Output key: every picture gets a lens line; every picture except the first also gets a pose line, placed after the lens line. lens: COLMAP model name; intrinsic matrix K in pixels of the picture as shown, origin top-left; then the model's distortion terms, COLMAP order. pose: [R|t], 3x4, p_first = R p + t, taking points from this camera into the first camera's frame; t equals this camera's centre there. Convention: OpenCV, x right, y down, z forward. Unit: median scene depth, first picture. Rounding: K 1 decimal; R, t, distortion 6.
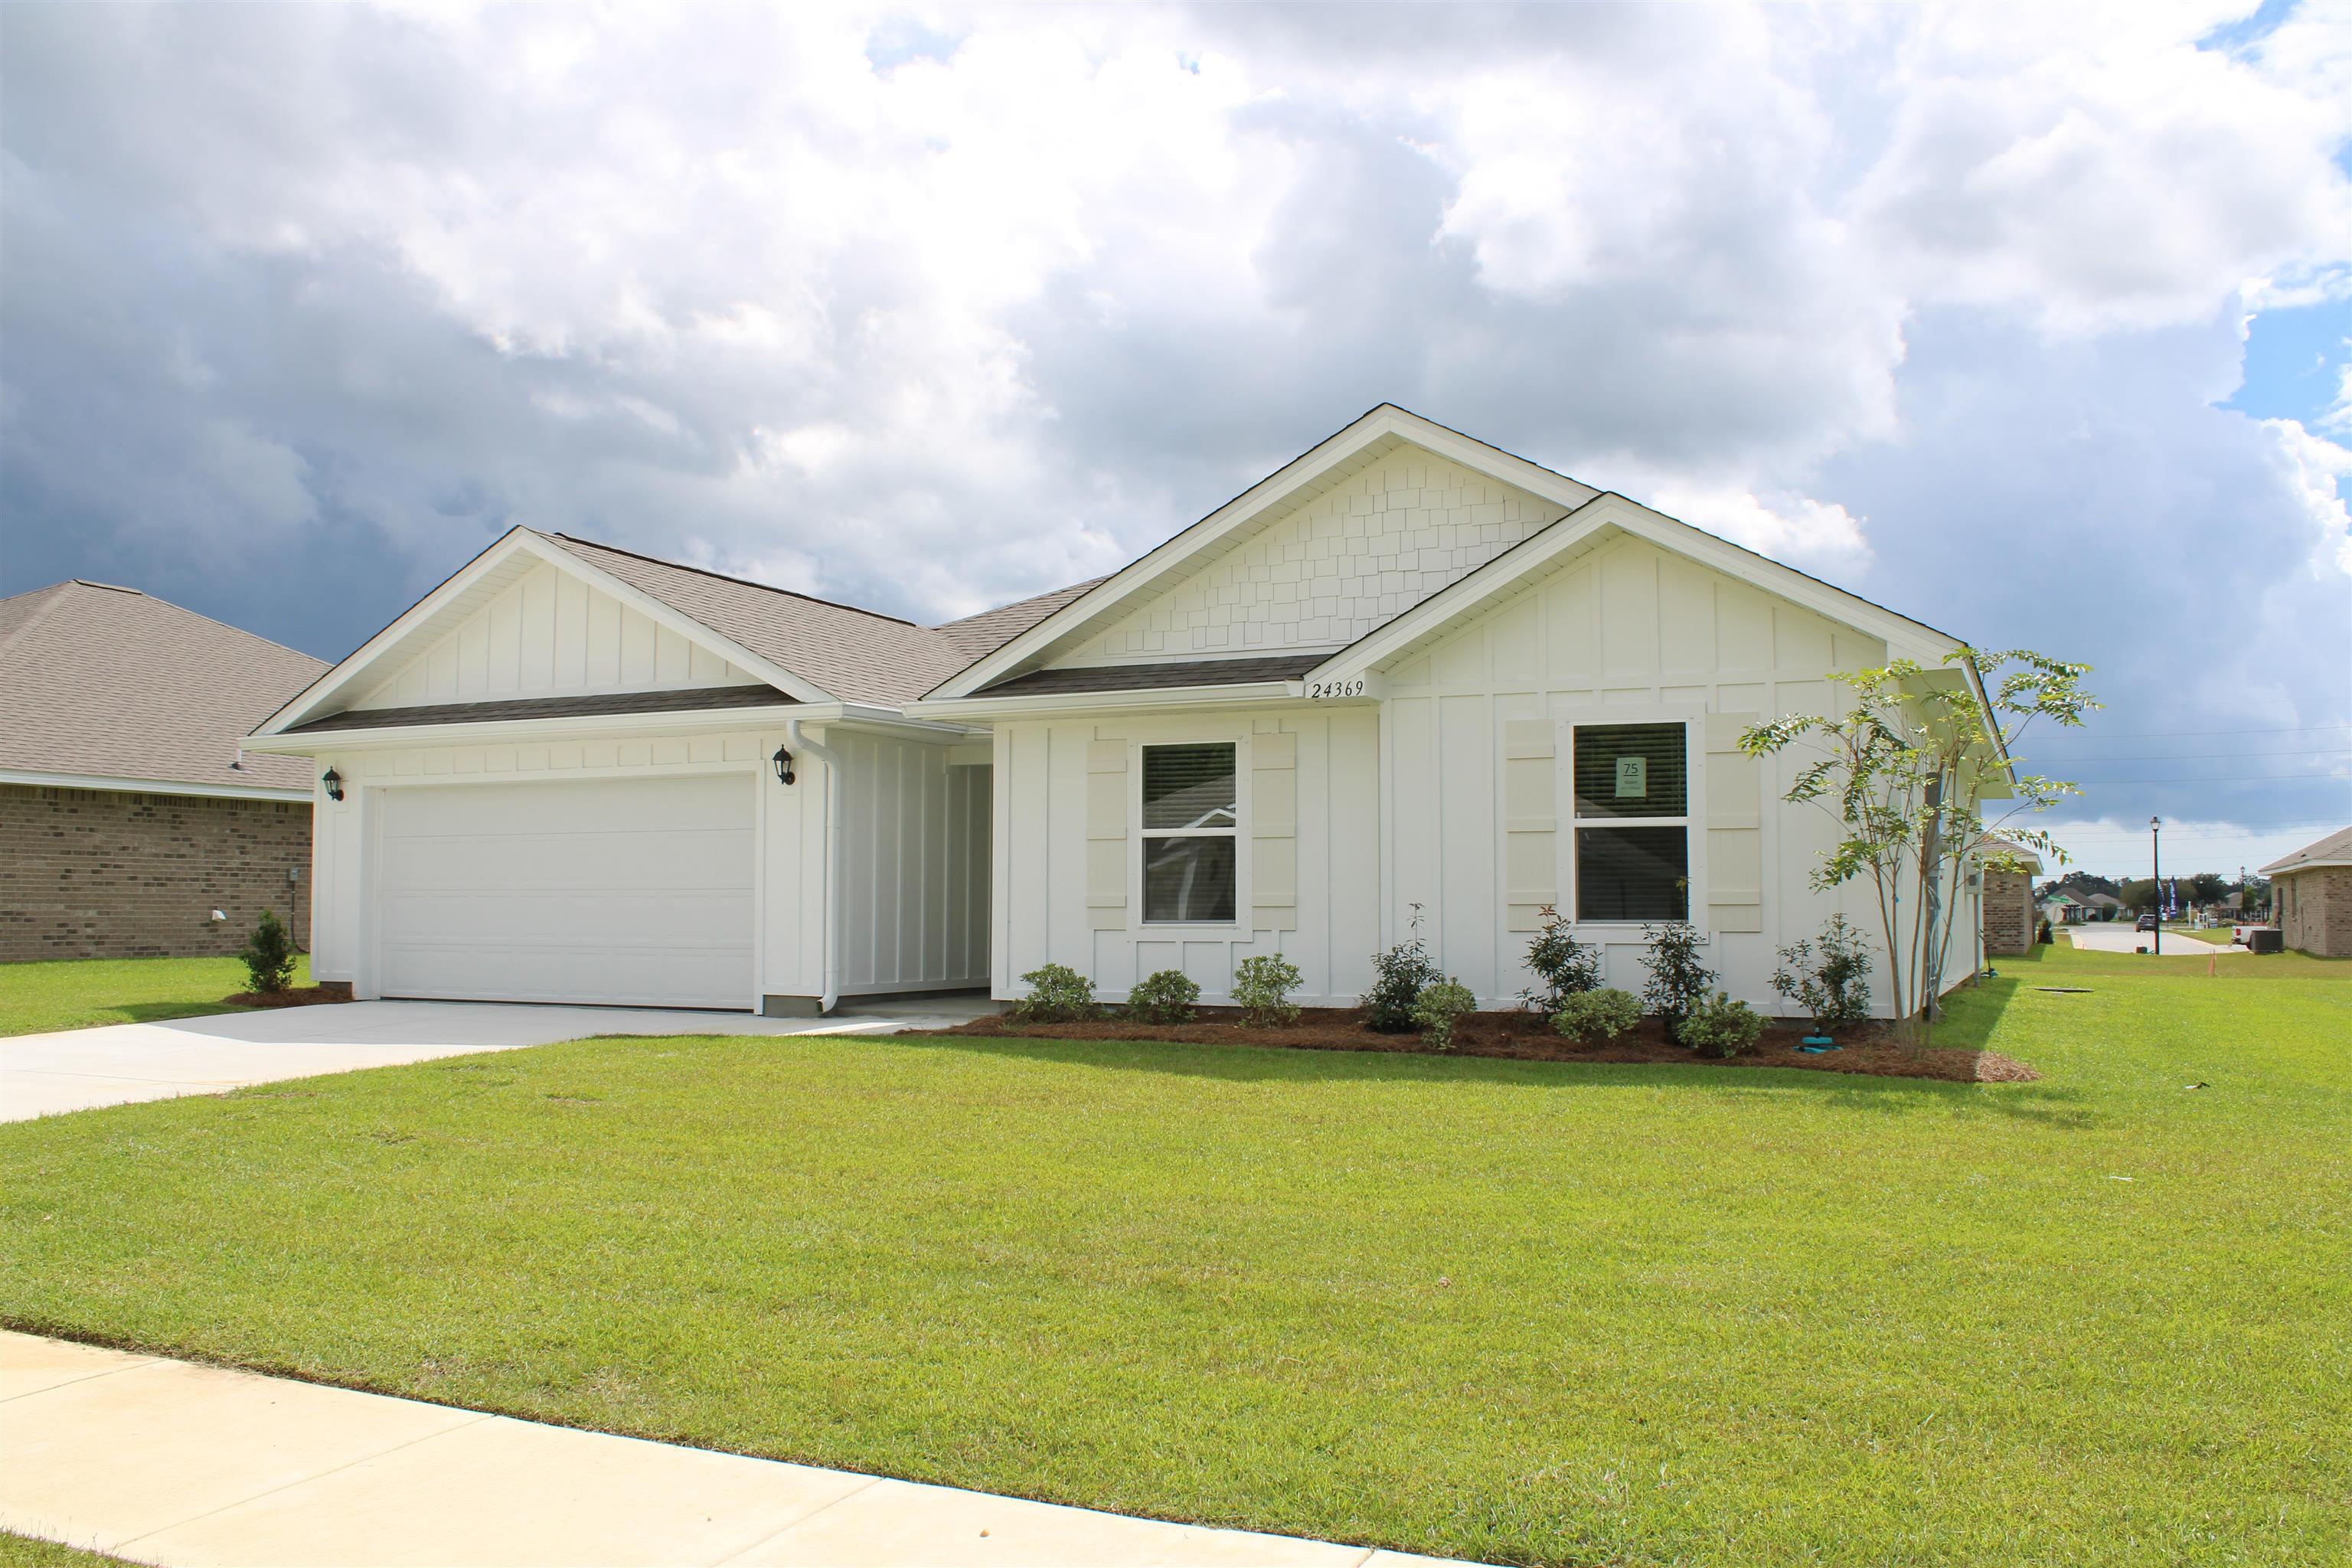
lens RADIAL K [[1960.0, 0, 1176.0], [0, 1960.0, 784.0], [0, 0, 1]] dist [-0.170679, 0.144273]
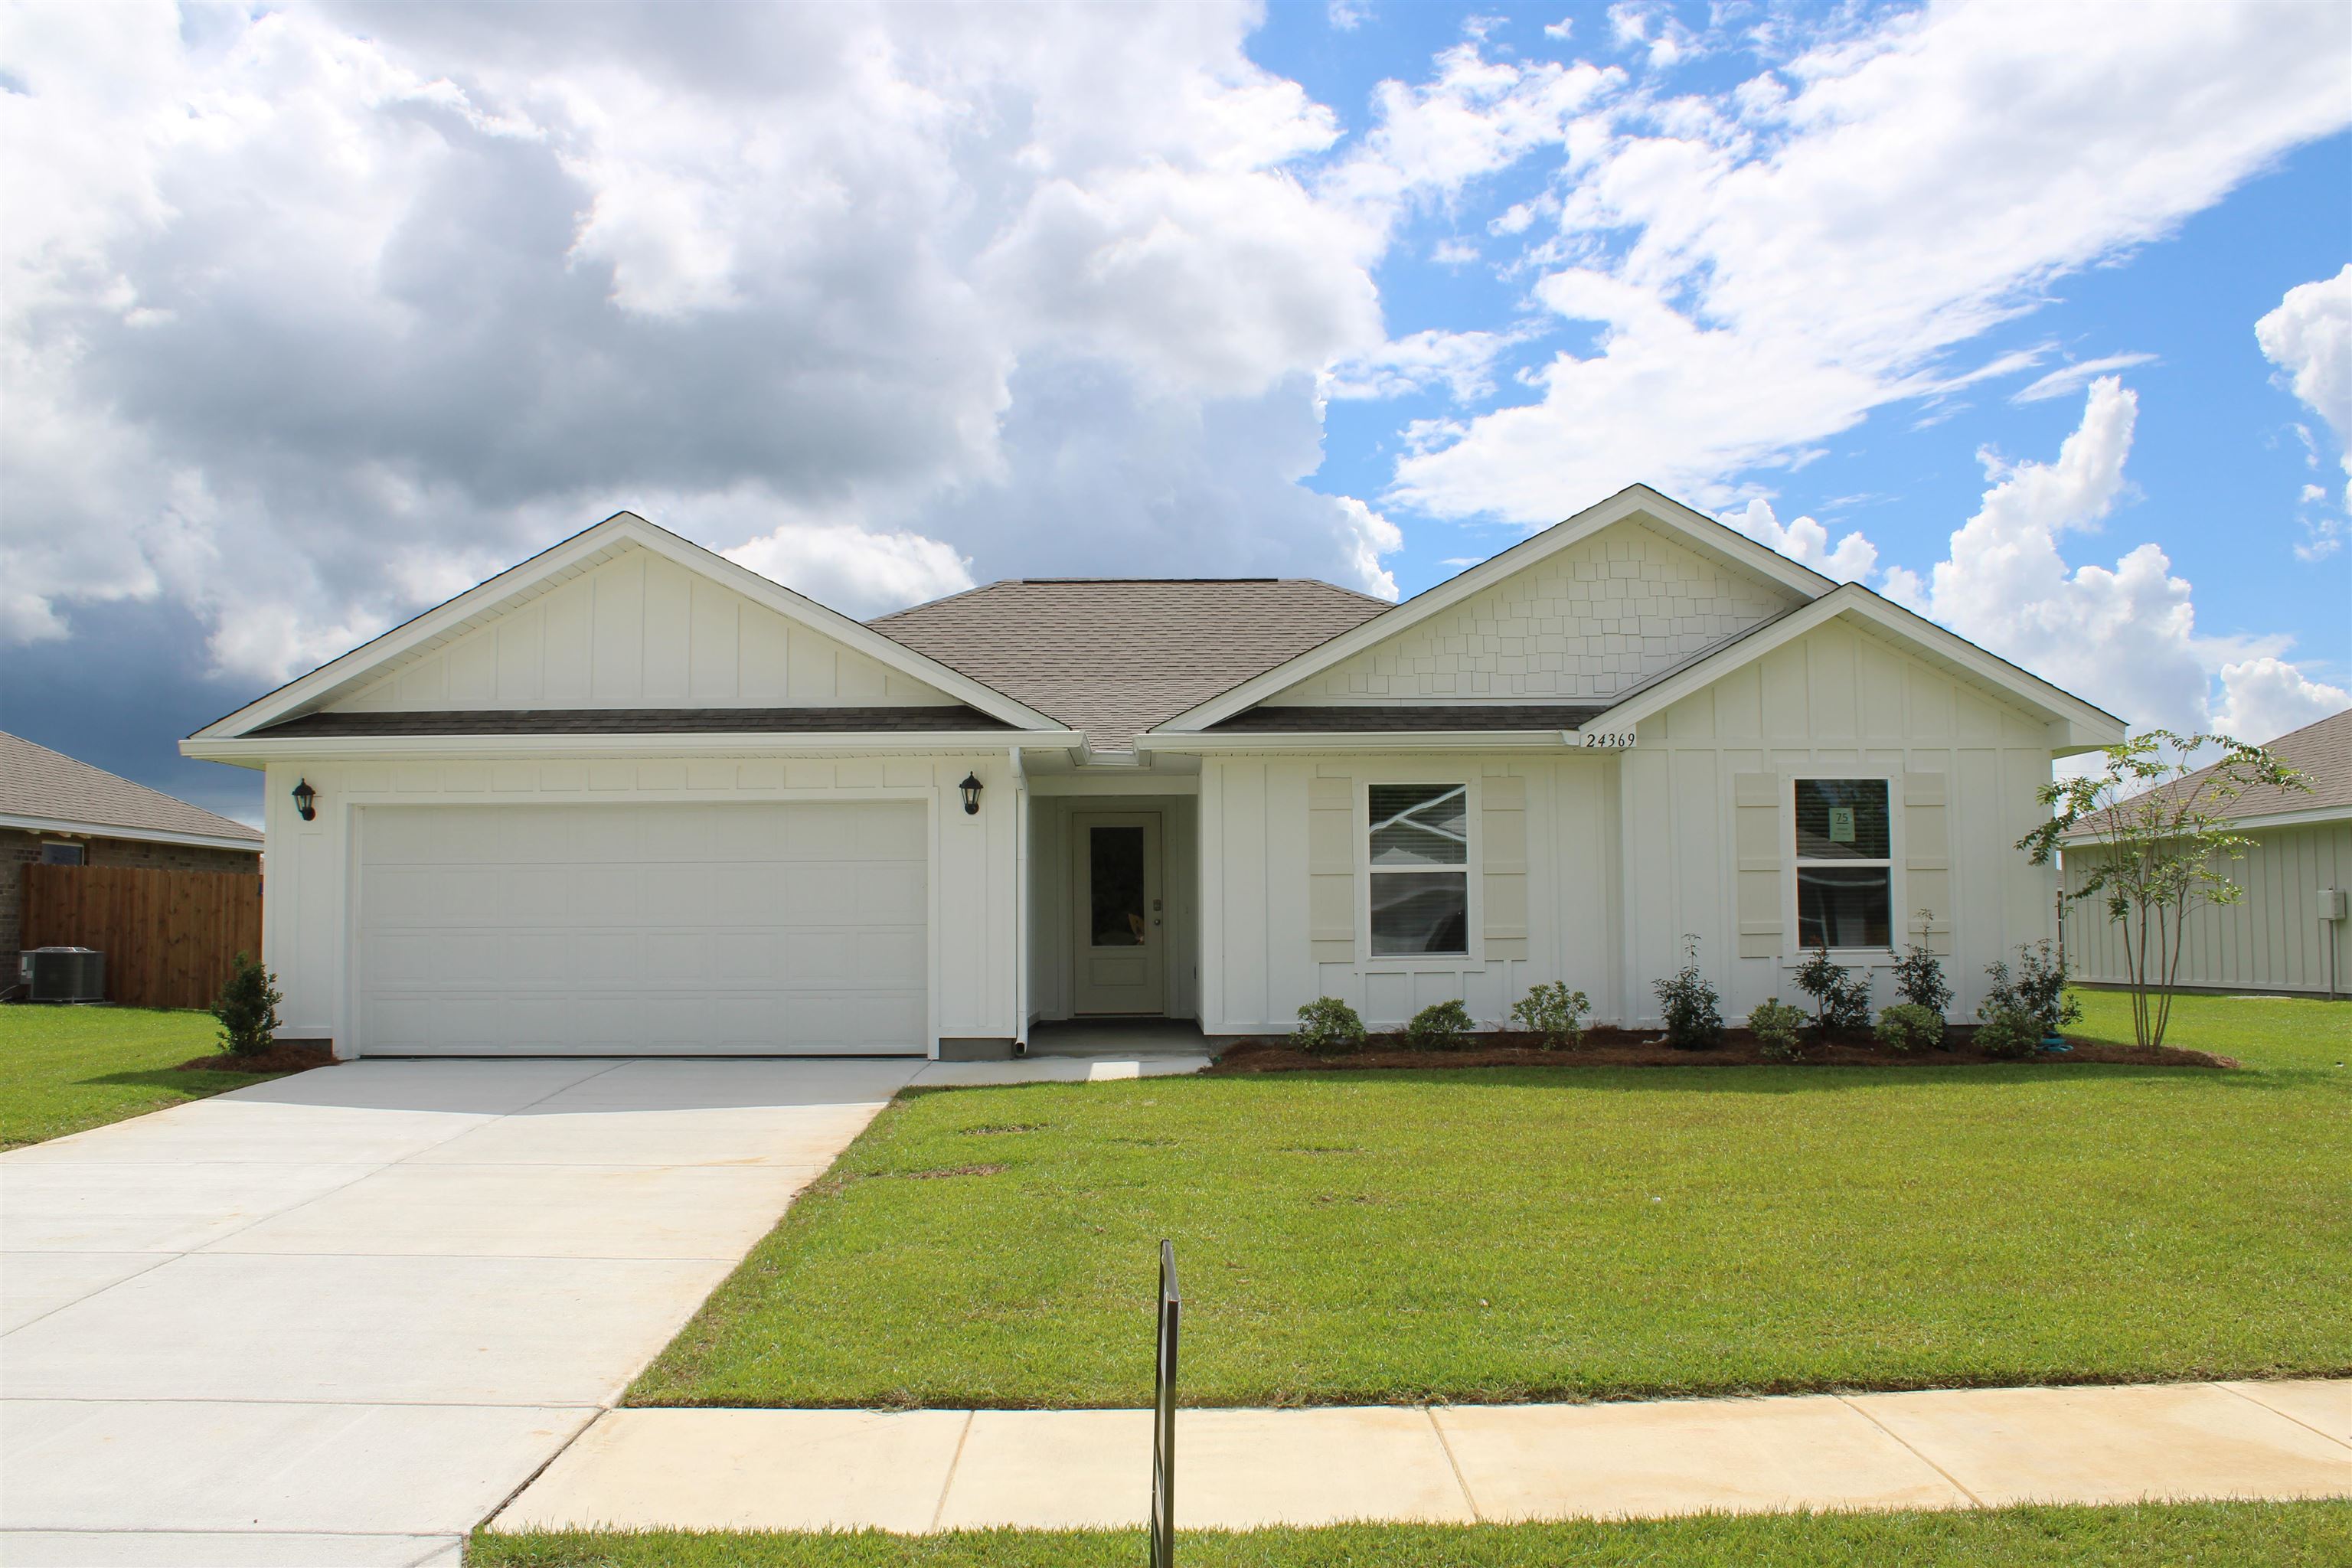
lens RADIAL K [[1924.1, 0, 1176.5], [0, 1924.1, 804.6], [0, 0, 1]] dist [-0.151491, 0.006138]
pose [[0.898471, 0.019942, 0.438580, -0.572789], [-0.019646, 0.999793, -0.005214, -0.001561], [-0.438594, -0.003932, 0.898677, 0.133990]]
